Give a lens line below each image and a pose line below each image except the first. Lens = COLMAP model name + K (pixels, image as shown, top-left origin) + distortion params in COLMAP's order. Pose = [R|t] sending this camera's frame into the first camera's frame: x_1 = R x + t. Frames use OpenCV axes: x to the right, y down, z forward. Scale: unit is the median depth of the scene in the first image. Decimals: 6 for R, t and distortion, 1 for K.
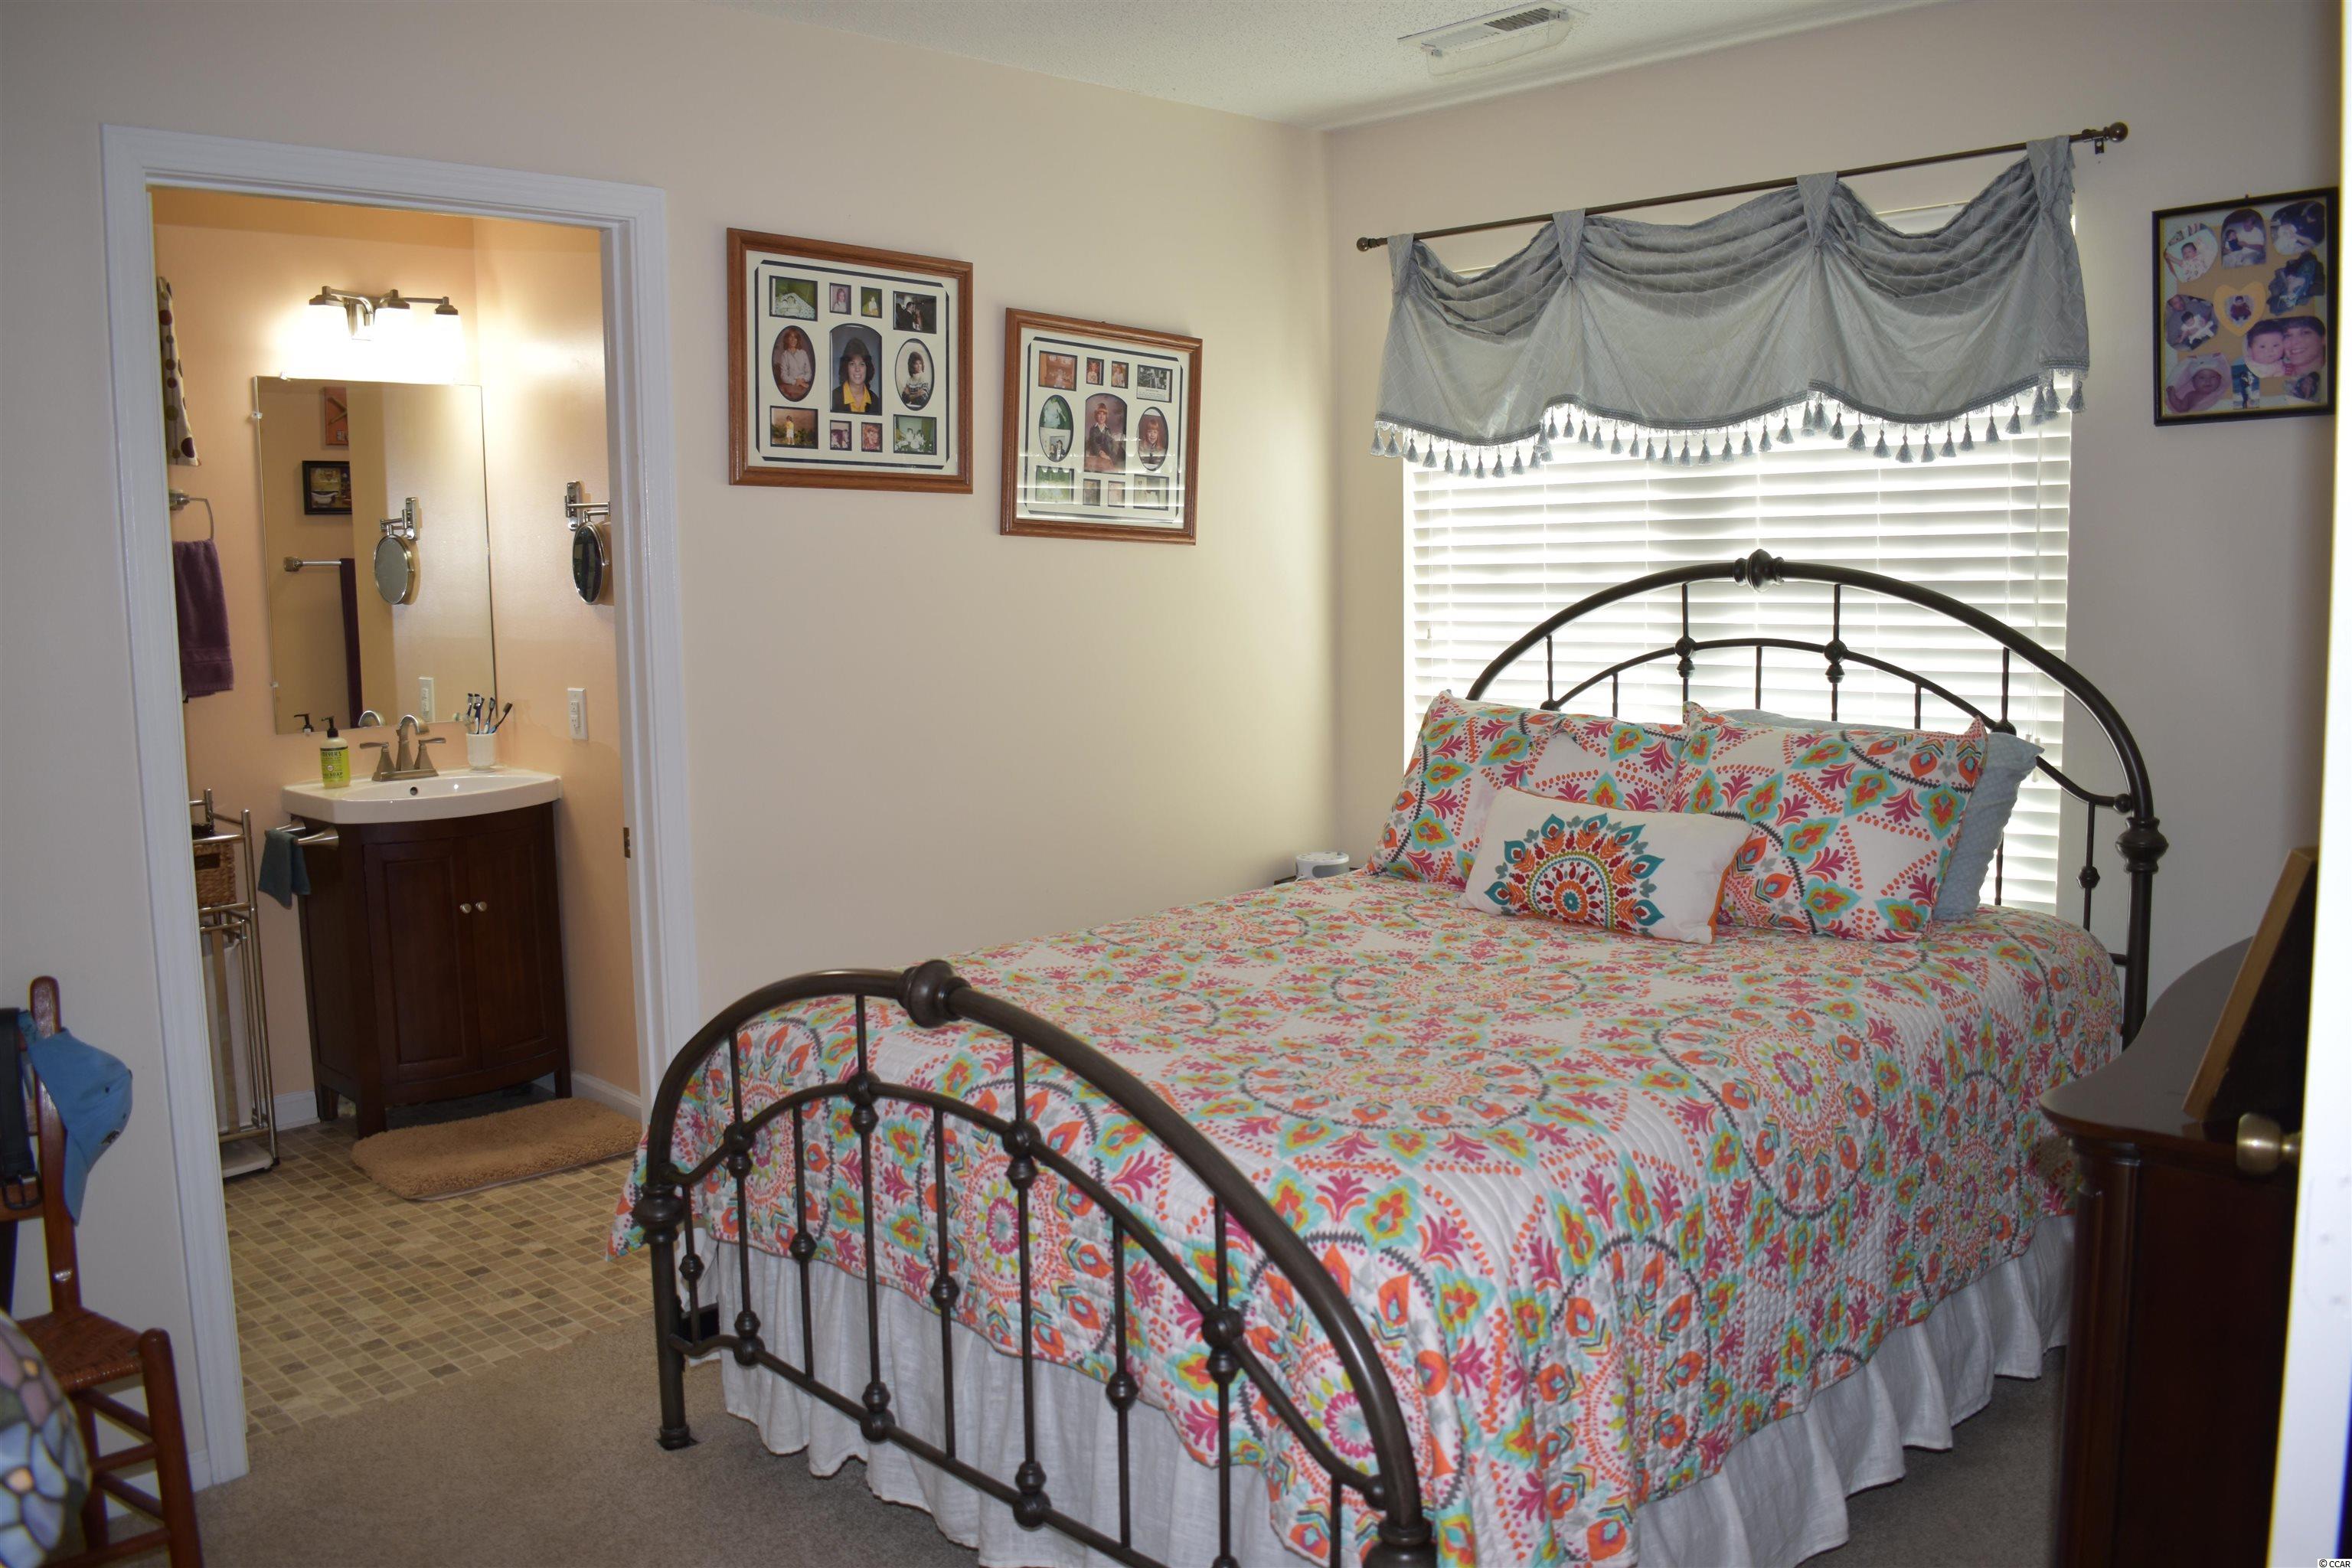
lens RADIAL K [[1879.5, 0, 1173.1], [0, 1879.5, 771.7], [0, 0, 1]] dist [-0.095527, 0.014267]
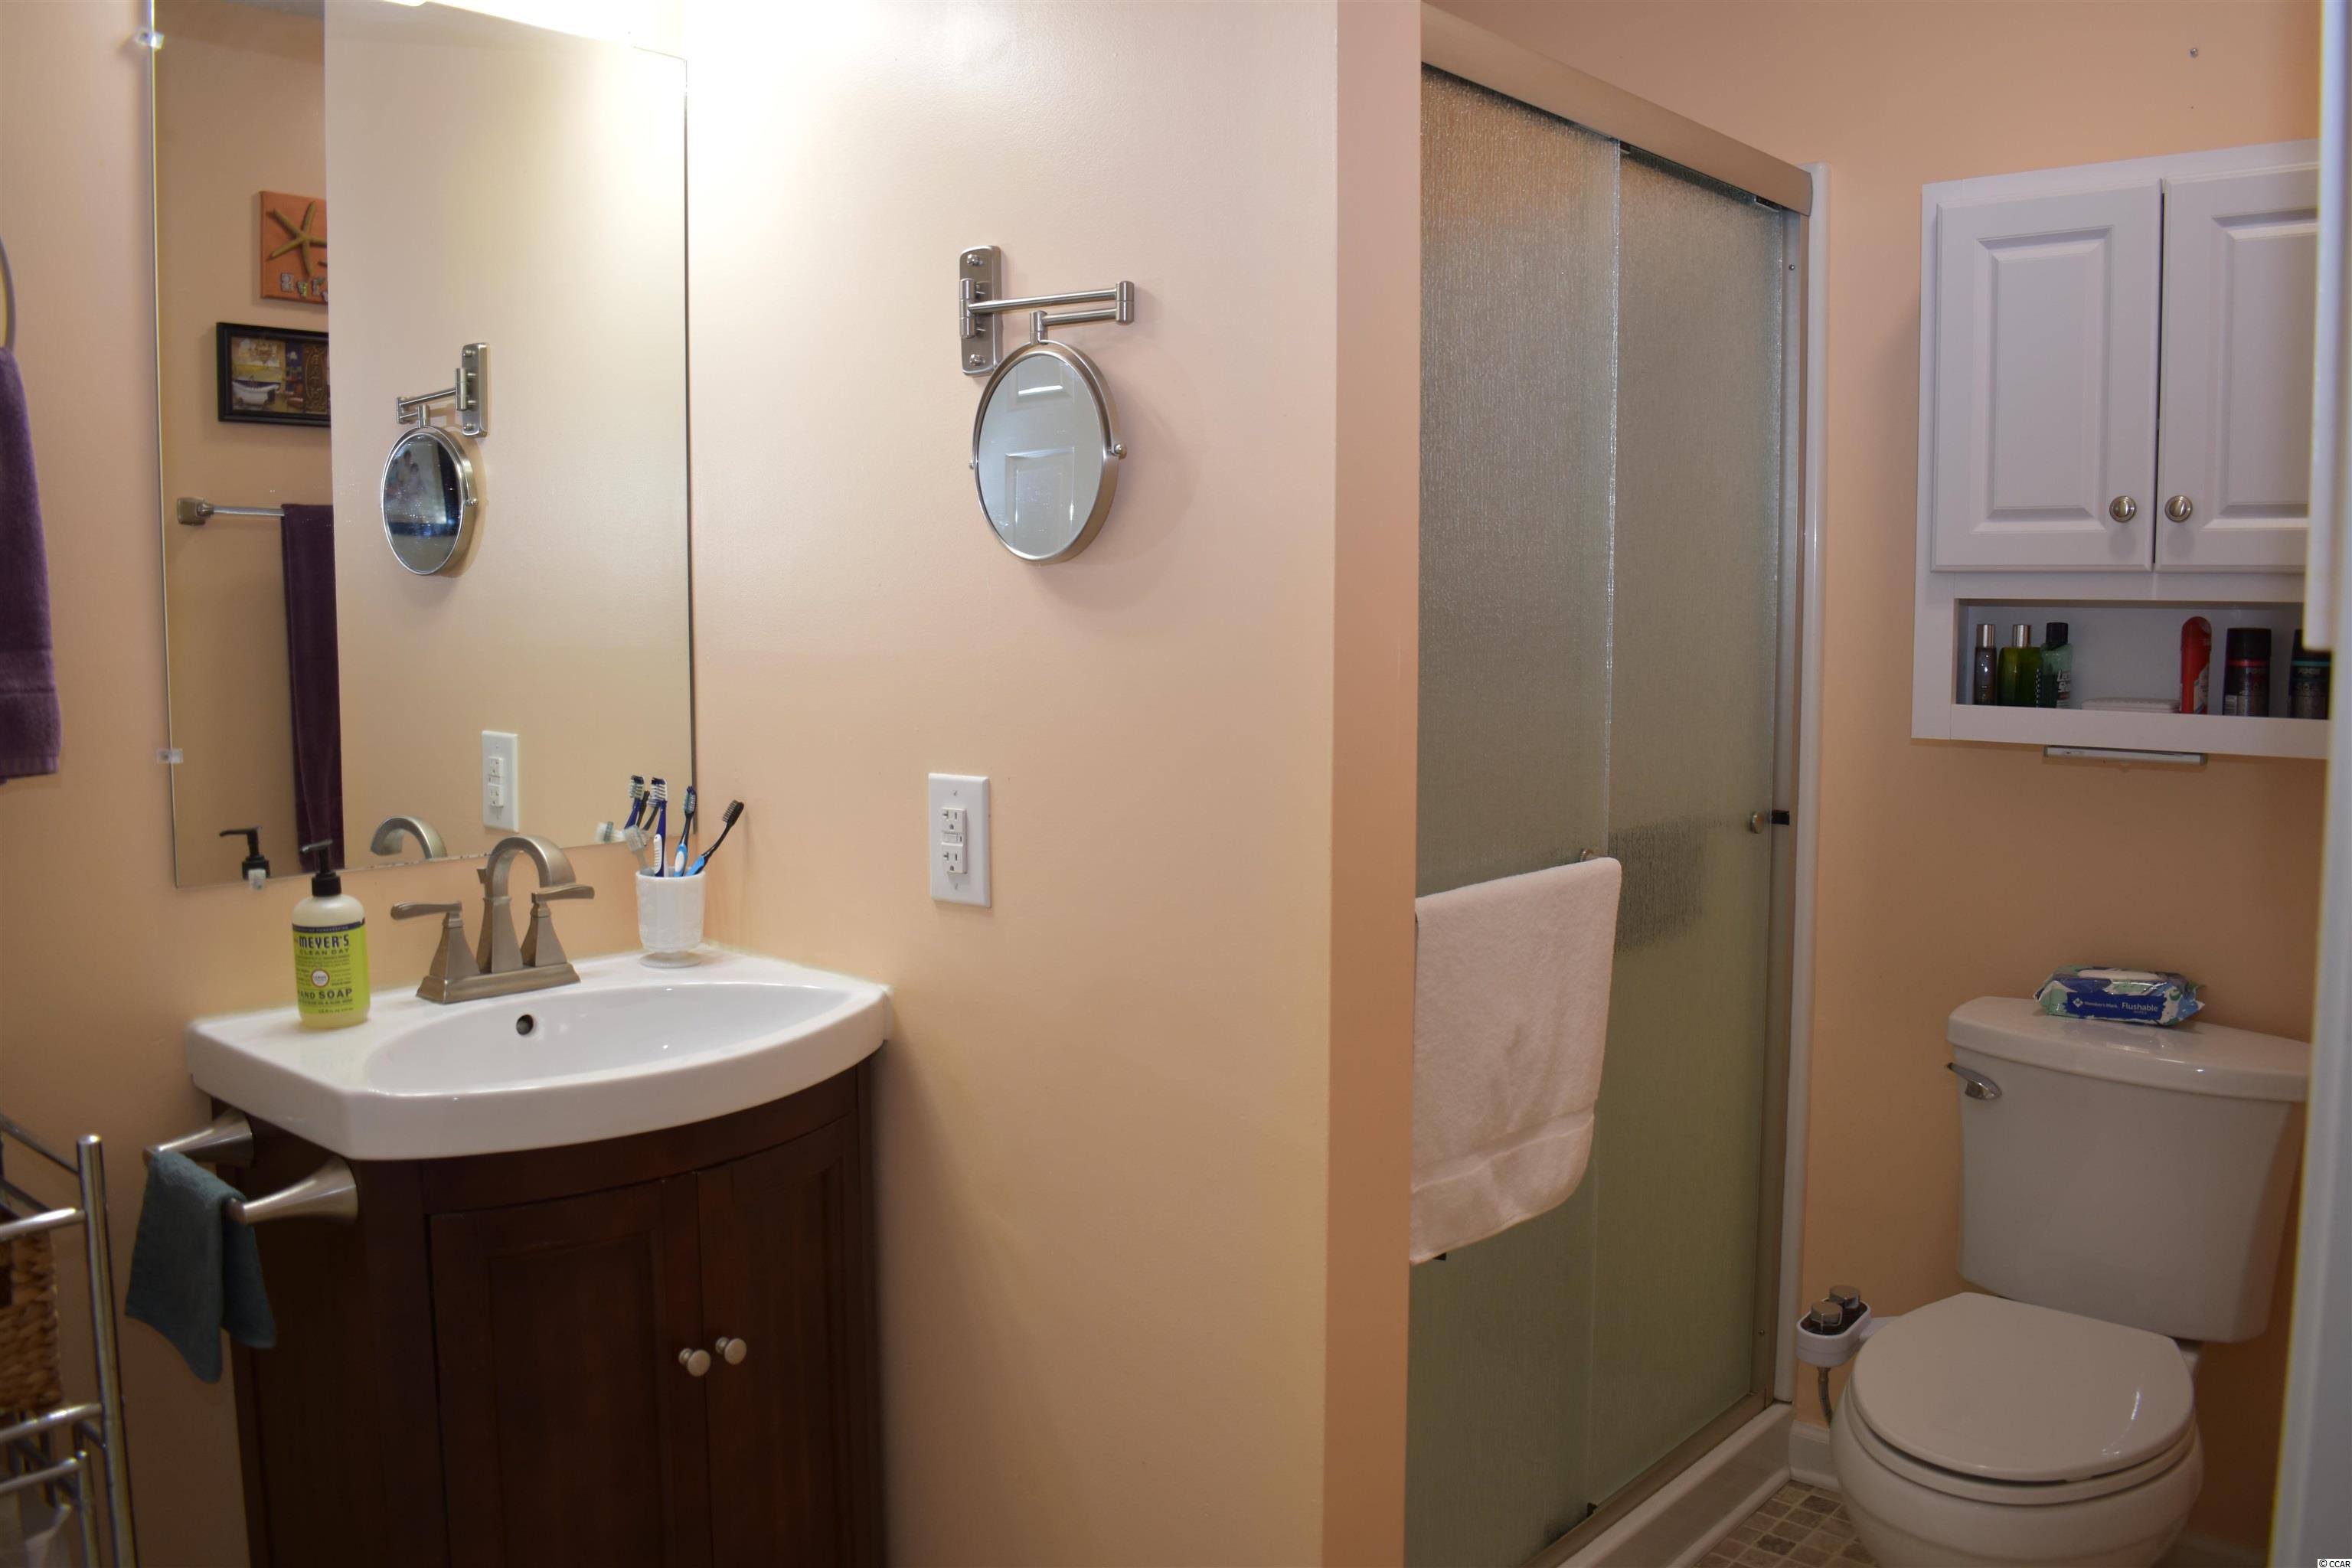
lens RADIAL K [[1879.5, 0, 1173.1], [0, 1879.5, 771.7], [0, 0, 1]] dist [-0.095527, 0.014267]
pose [[0.997921, 0.010666, 0.063558, -0.299898], [-0.009271, 0.999710, -0.022209, -0.036943], [-0.063777, 0.021574, 0.997731, 0.596694]]
